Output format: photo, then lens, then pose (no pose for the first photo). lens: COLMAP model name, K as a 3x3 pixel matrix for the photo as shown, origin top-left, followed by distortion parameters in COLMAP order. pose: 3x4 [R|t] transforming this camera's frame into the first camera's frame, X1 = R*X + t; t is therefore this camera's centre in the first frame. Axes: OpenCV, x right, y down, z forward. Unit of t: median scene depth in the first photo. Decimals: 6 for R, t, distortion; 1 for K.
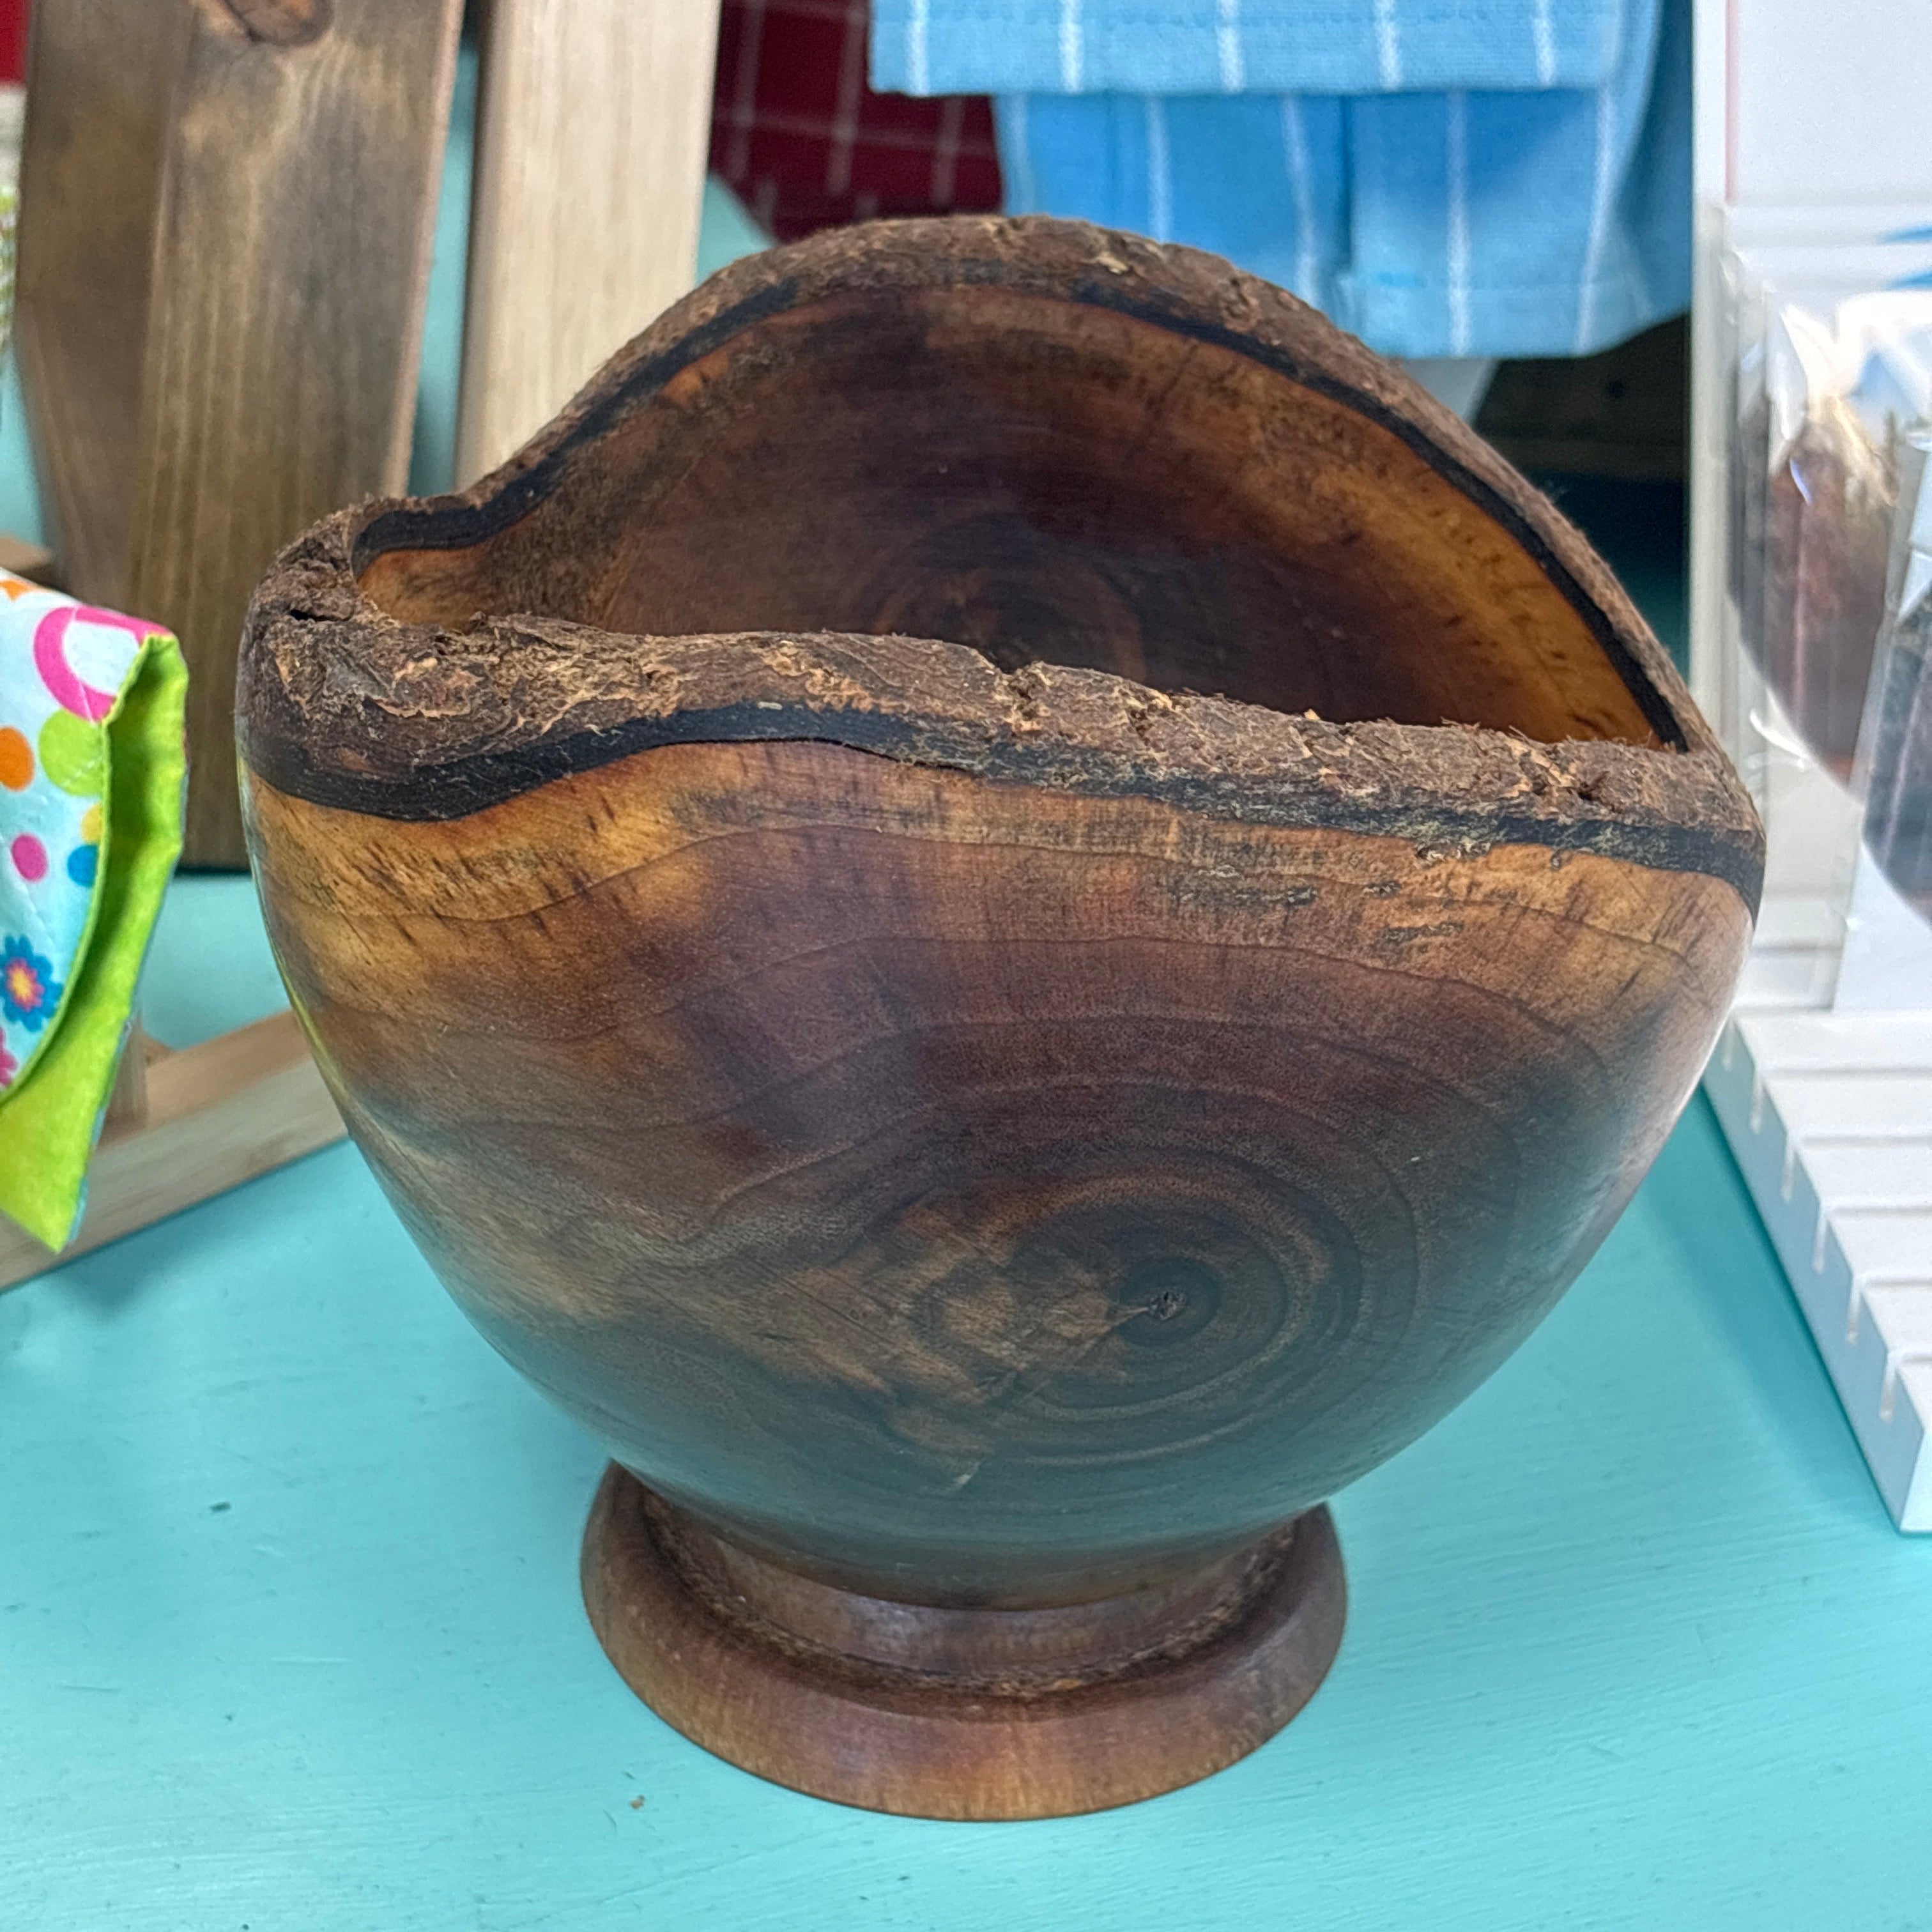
lens RADIAL K [[3884.2, 0, 966.0], [0, 3884.2, 966.0], [0, 0, 1]] dist [0.236277, -0.961527]
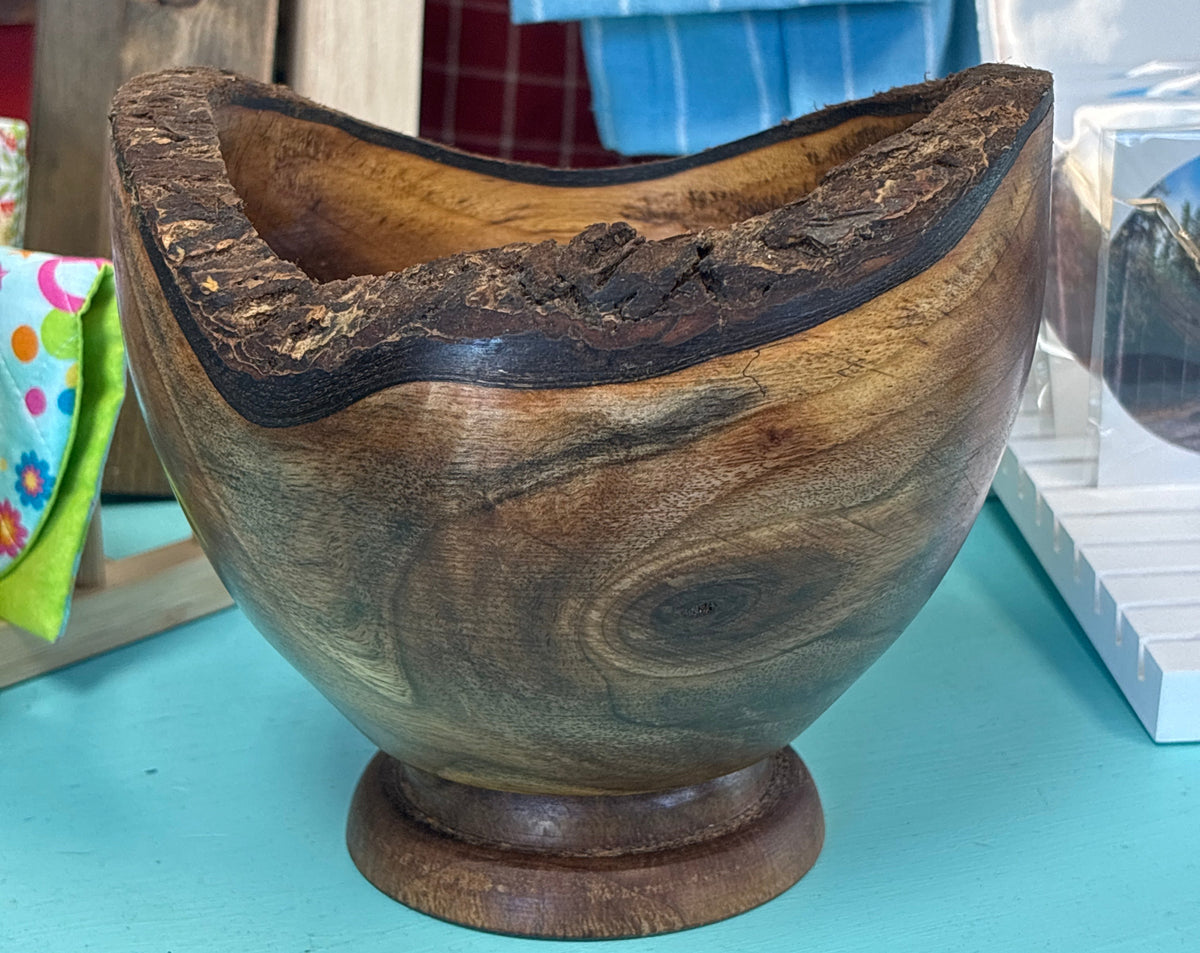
lens RADIAL K [[2412.3, 0, 633.3], [0, 2412.3, 442.0], [0, 0, 1]] dist [0.436407, -2.496199]
pose [[0.998681, -0.049973, 0.011818, 0.009186], [0.051322, 0.979055, -0.197022, 0.212019], [-0.001724, 0.197368, 0.980328, -0.050340]]
